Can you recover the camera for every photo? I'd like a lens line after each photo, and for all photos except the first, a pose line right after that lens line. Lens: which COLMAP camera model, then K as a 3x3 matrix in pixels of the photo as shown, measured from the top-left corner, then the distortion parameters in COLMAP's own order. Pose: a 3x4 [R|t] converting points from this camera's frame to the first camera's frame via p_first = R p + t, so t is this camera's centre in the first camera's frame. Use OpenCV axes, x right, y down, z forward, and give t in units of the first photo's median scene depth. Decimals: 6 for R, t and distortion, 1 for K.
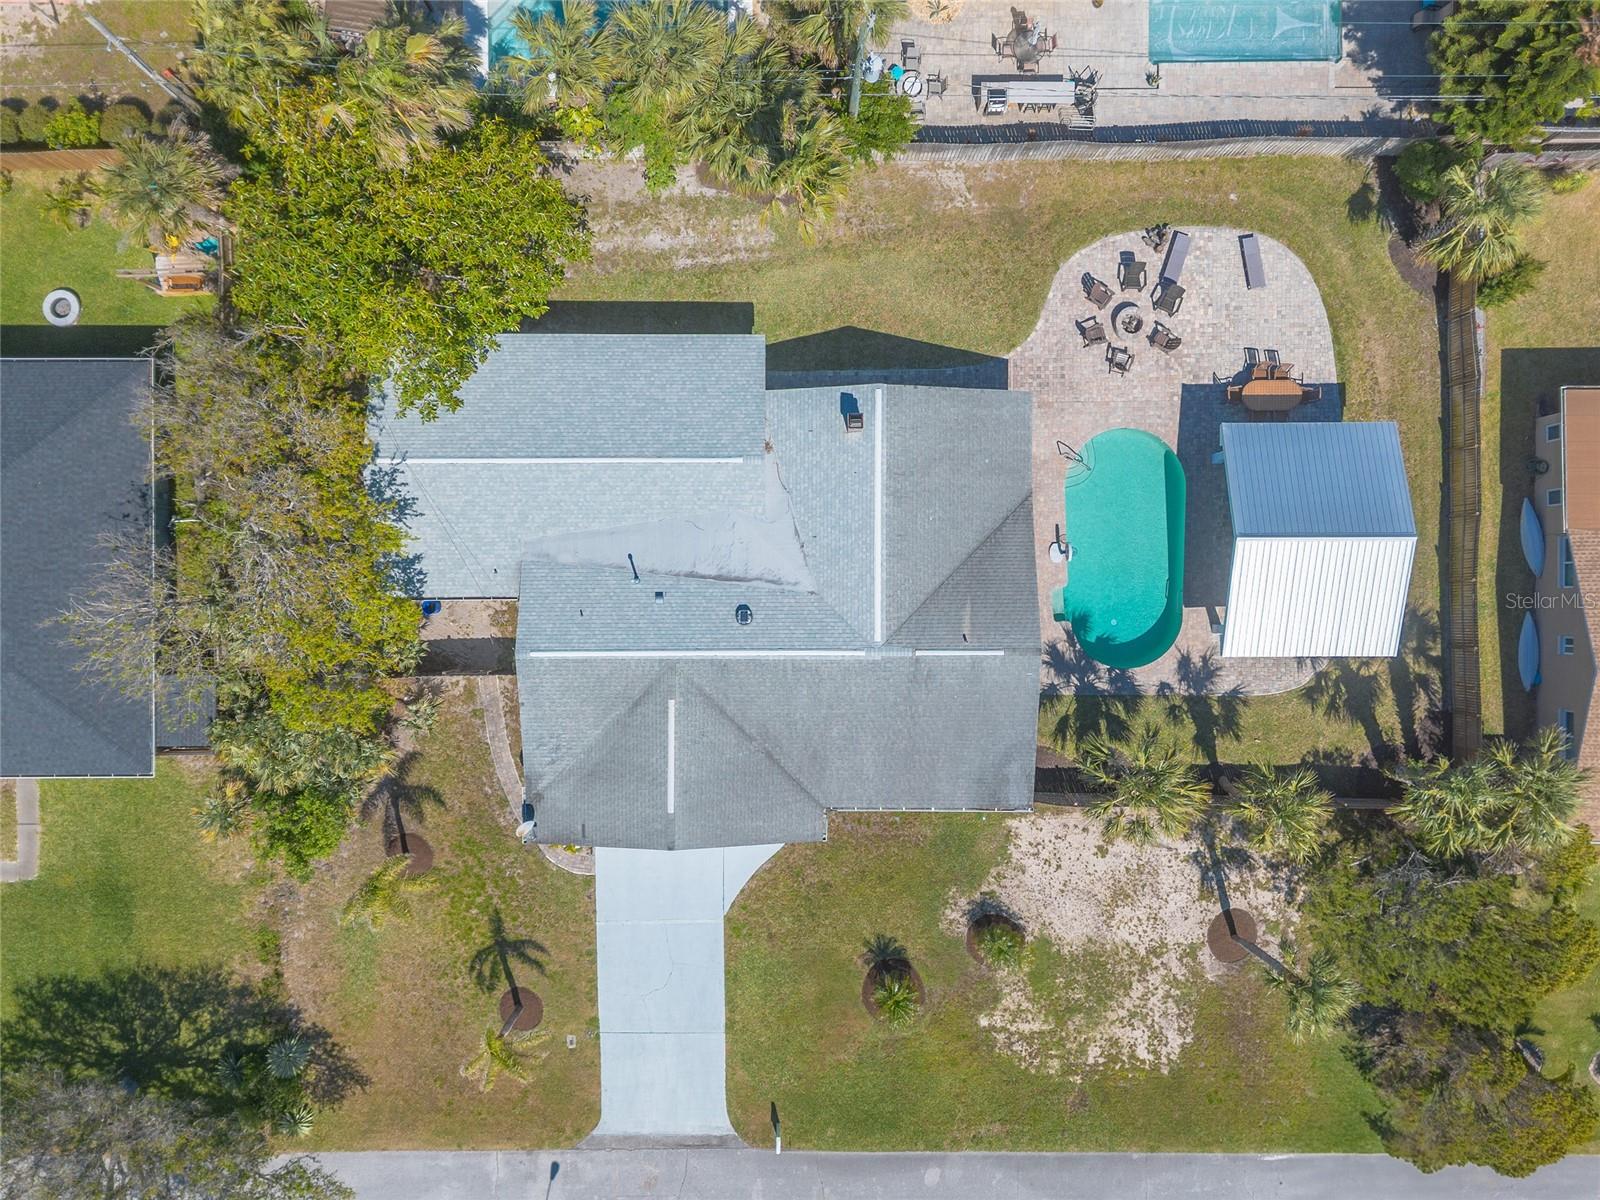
lens RADIAL K [[1148.4, 0, 800.0], [0, 1148.4, 600.0], [0, 0, 1]] dist [0.068014, -0.072614]
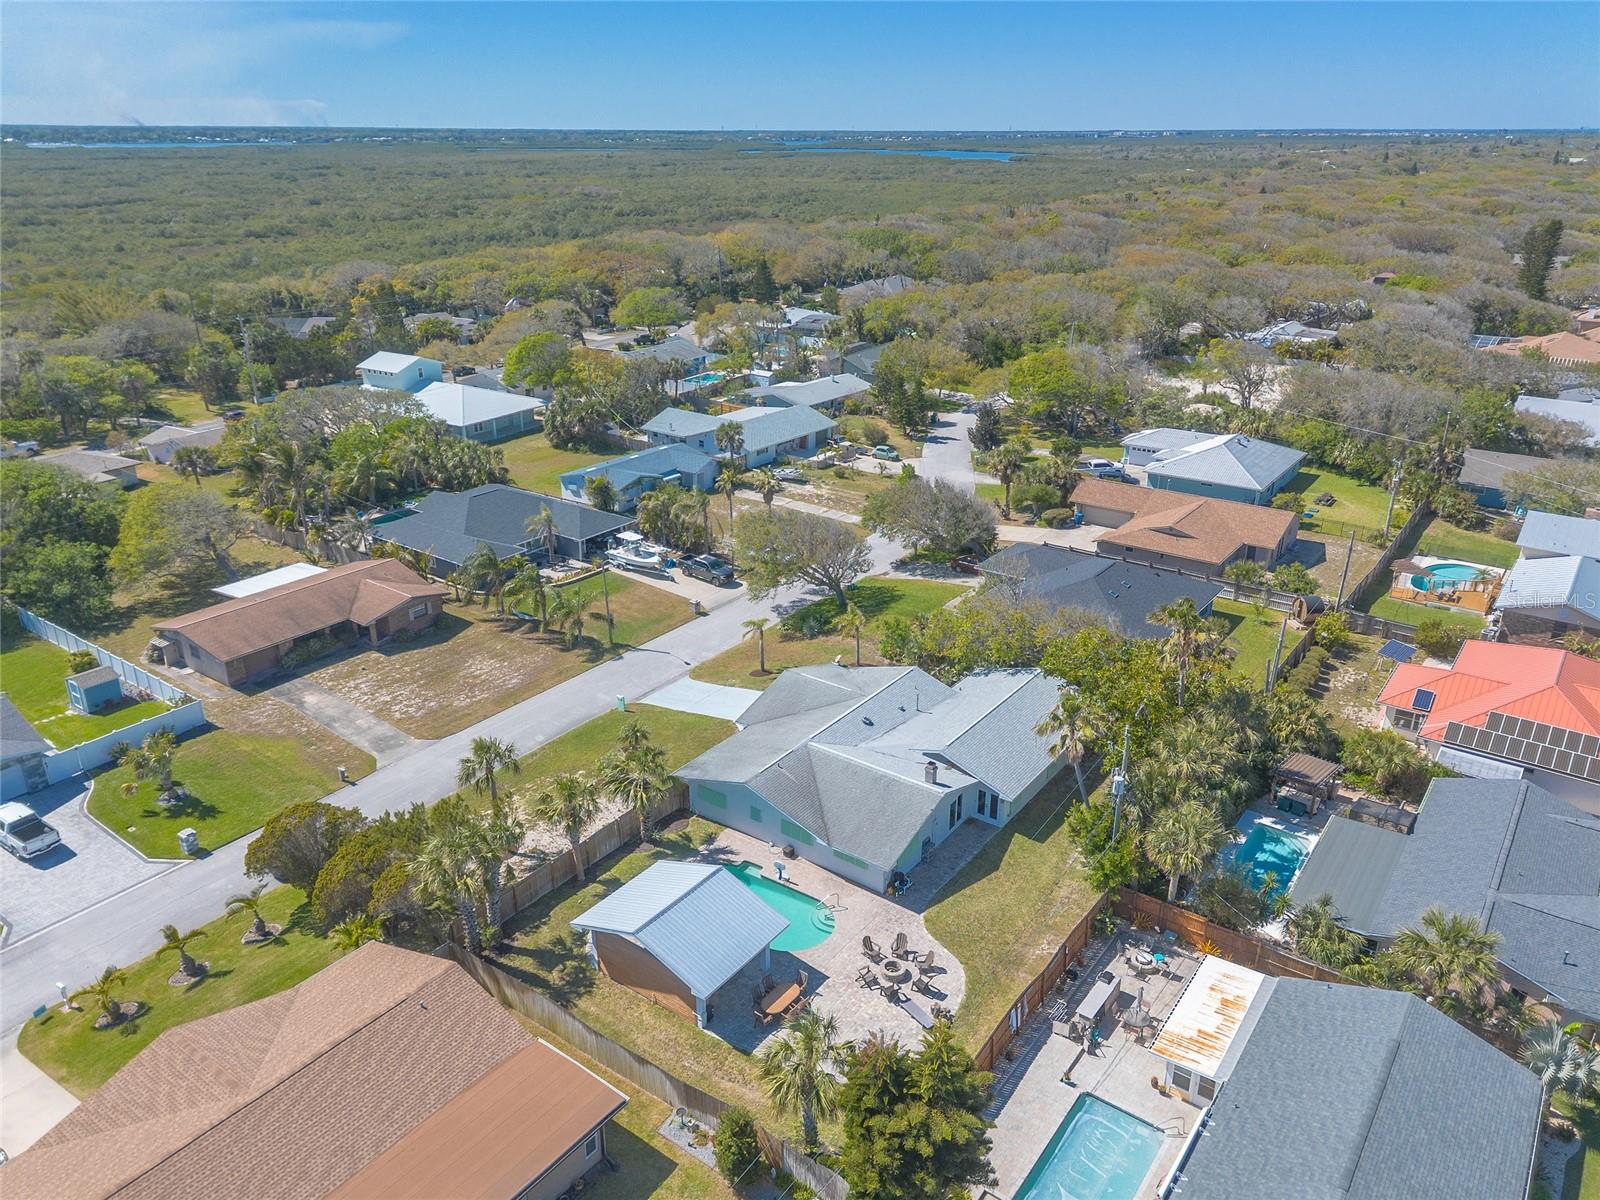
lens RADIAL K [[1119.2, 0, 804.6], [0, 1119.2, 620.8], [0, 0, 1]] dist [0.081709, -0.083002]
pose [[-0.588791, 0.320435, -0.742056, 1.102121], [-0.808271, -0.238836, 0.538196, -0.712432], [-0.004773, 0.916667, 0.399623, 0.161643]]
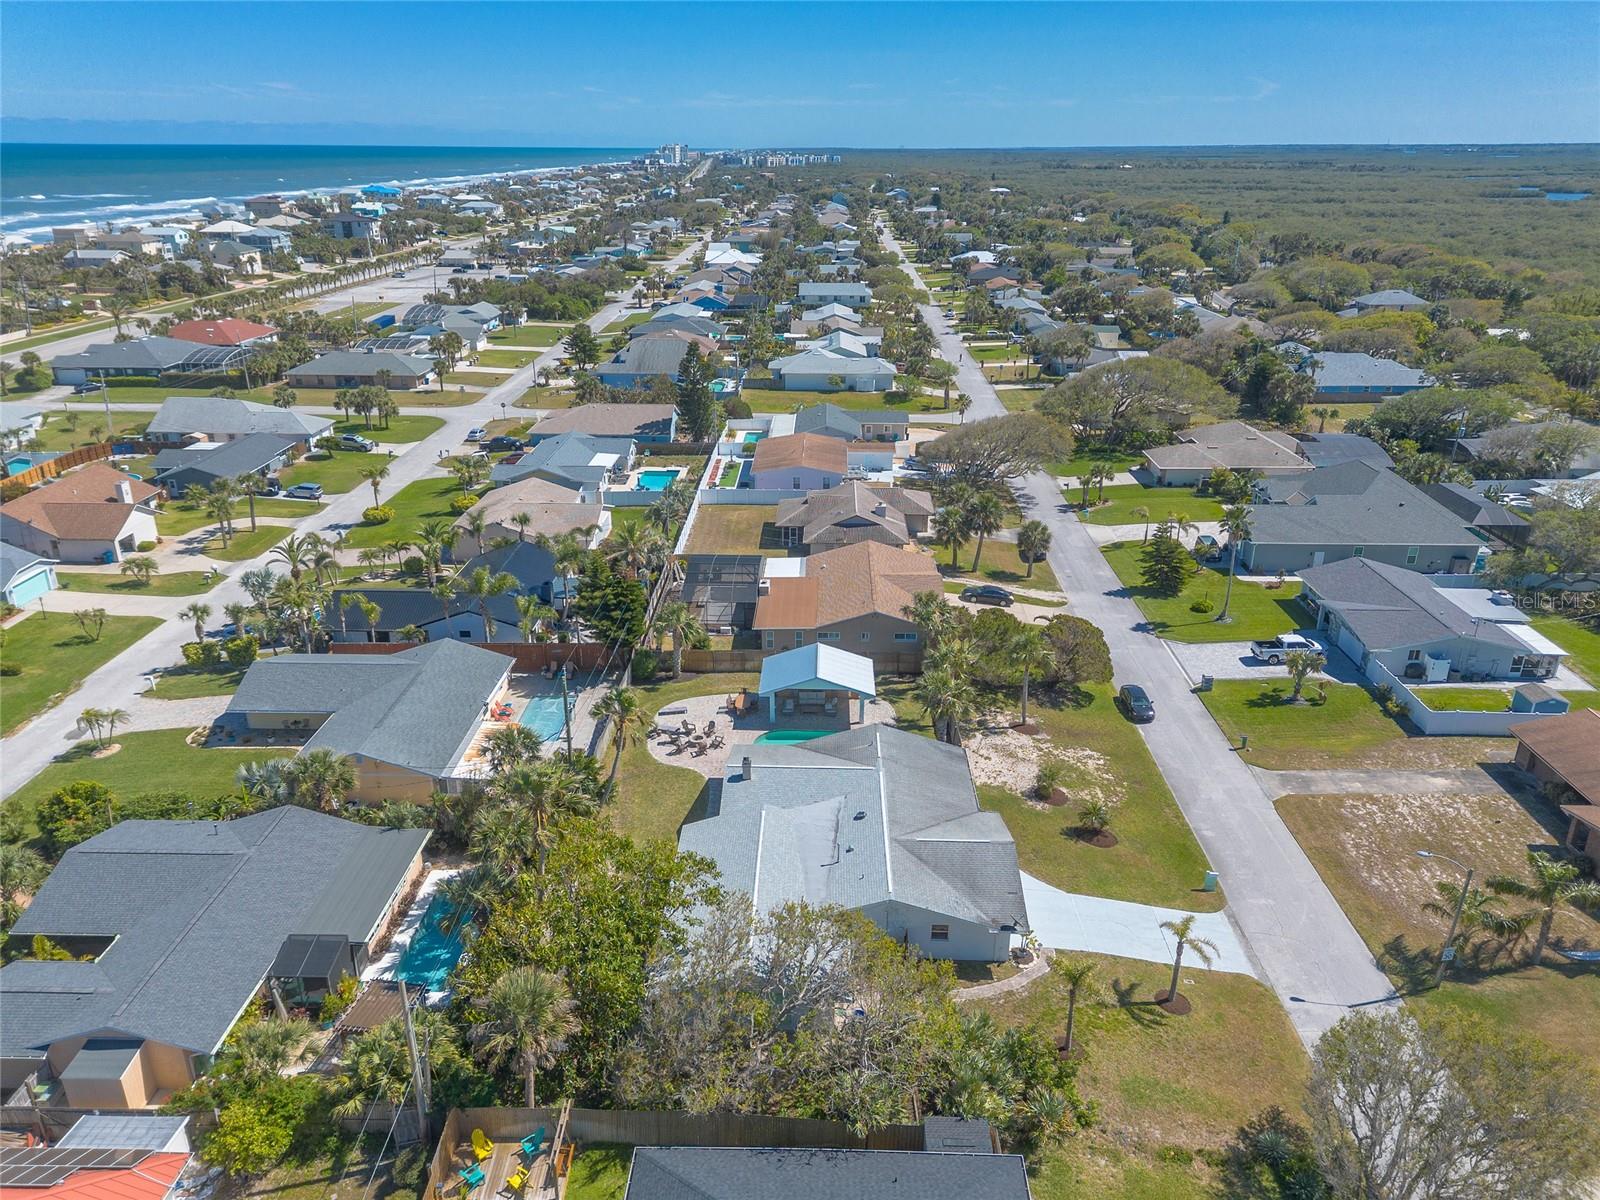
lens RADIAL K [[1124.2, 0, 783.9], [0, 1124.2, 600.0], [0, 0, 1]] dist [0.074095, -0.062180]
pose [[0.033221, -0.370948, 0.928059, -1.266085], [0.999447, 0.010780, -0.031467, -0.046482], [0.001668, 0.928591, 0.371101, 0.120863]]
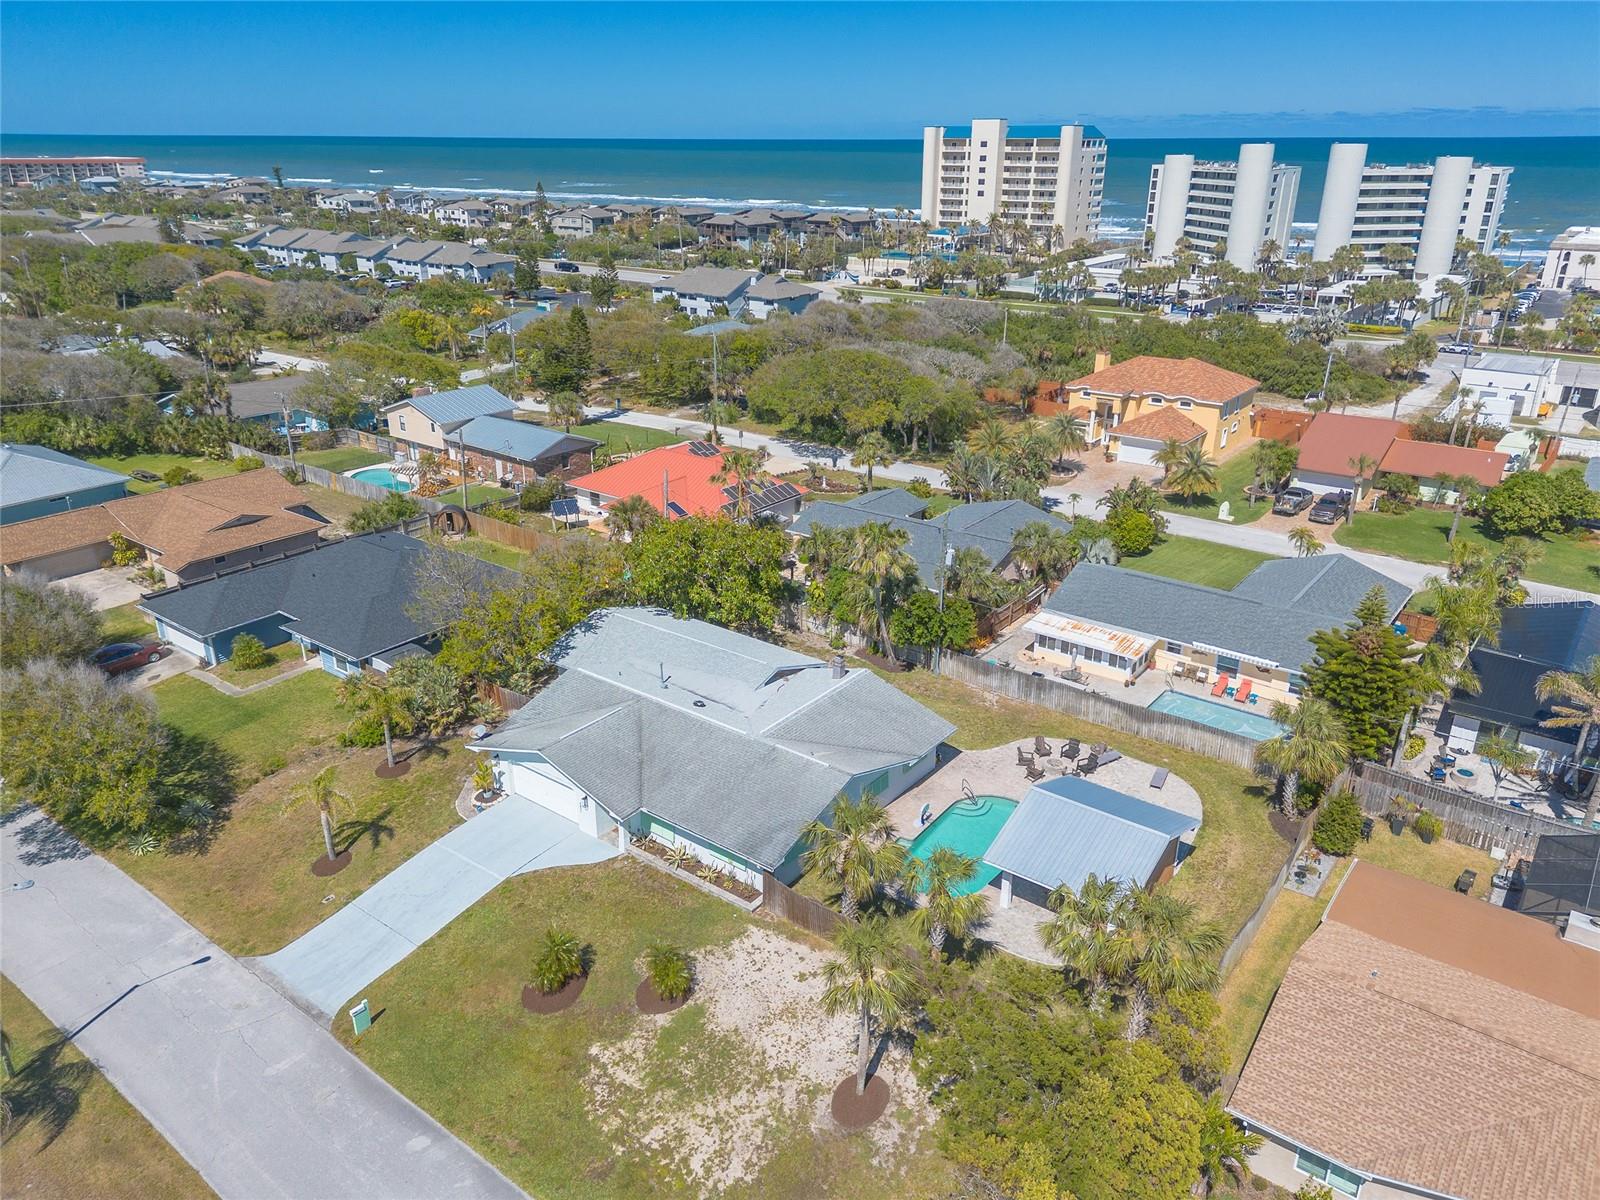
lens RADIAL K [[1130.2, 0, 801.2], [0, 1130.2, 602.1], [0, 0, 1]] dist [0.066954, -0.065333]
pose [[0.793083, 0.232669, -0.562925, 0.737793], [-0.609097, 0.296187, -0.735713, 0.845518], [-0.004447, 0.926358, 0.376619, 0.314272]]
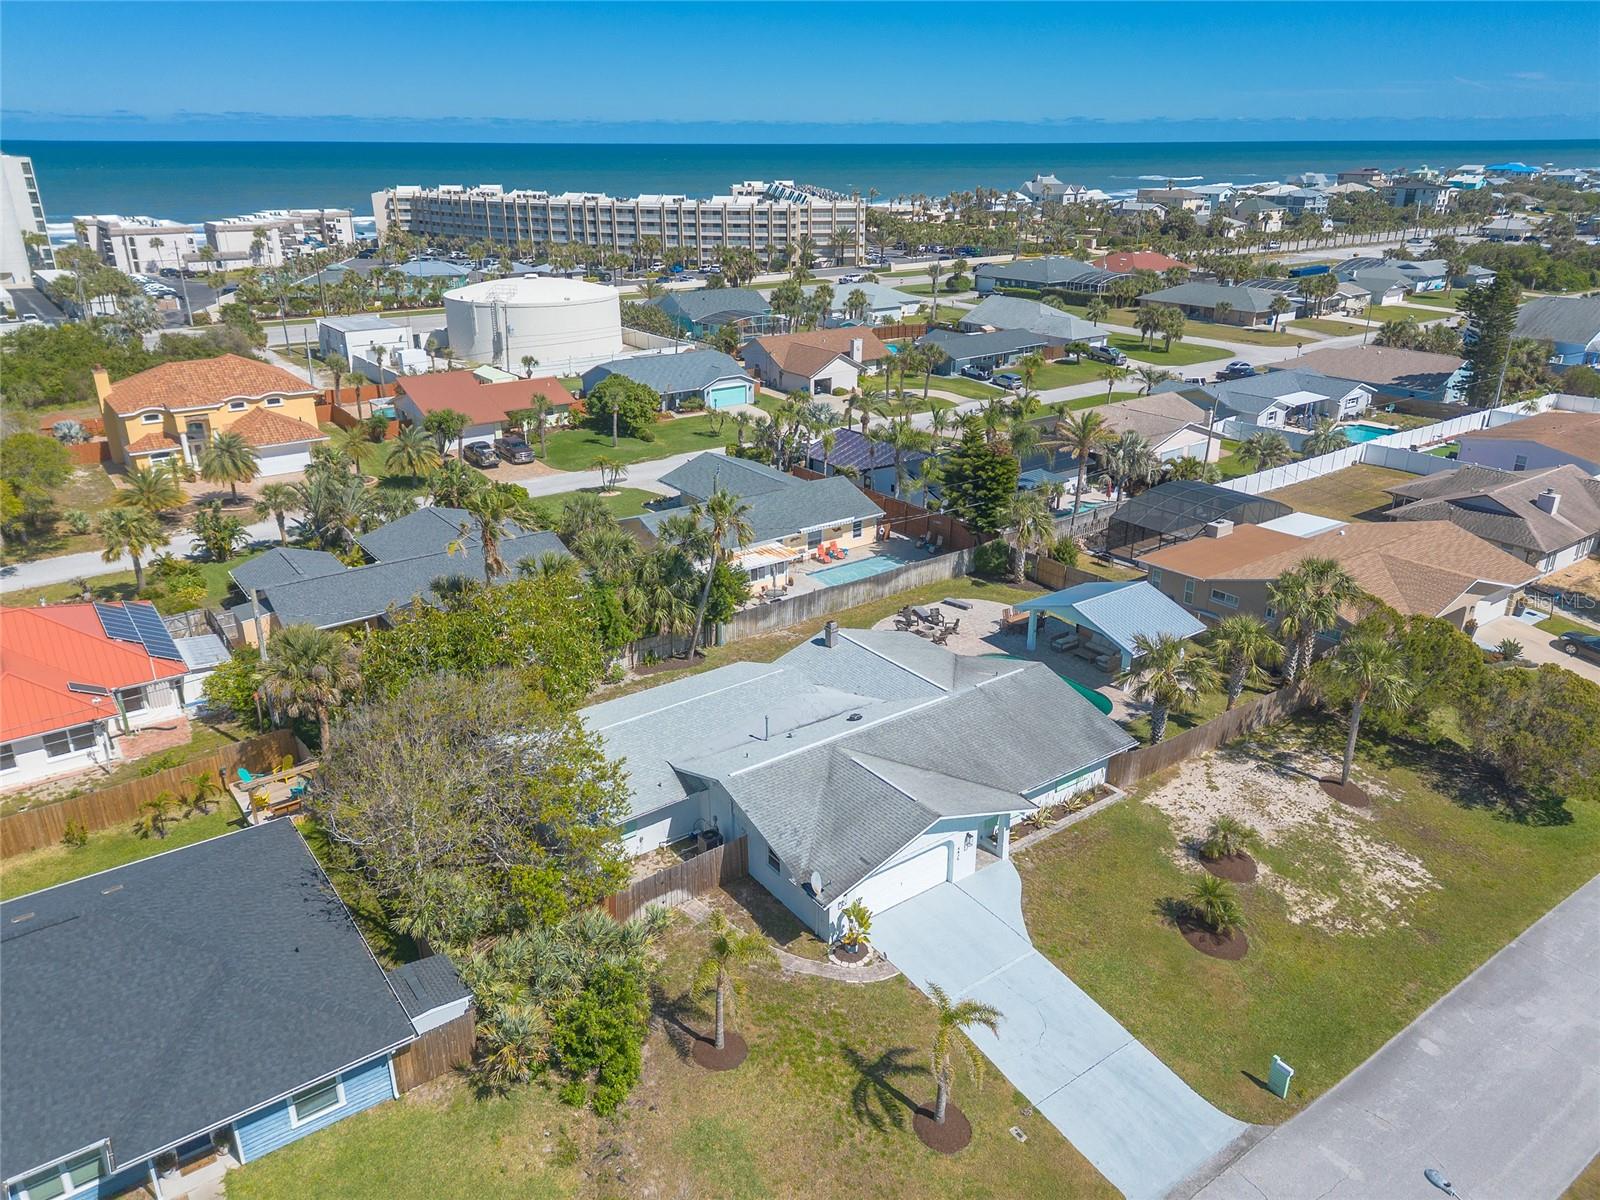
lens RADIAL K [[1130.2, 0, 801.2], [0, 1130.2, 602.1], [0, 0, 1]] dist [0.066954, -0.065333]
pose [[0.806765, -0.220296, 0.548271, -0.667315], [0.590873, 0.299532, -0.749100, 0.774605], [0.000799, 0.928305, 0.371819, 0.385865]]
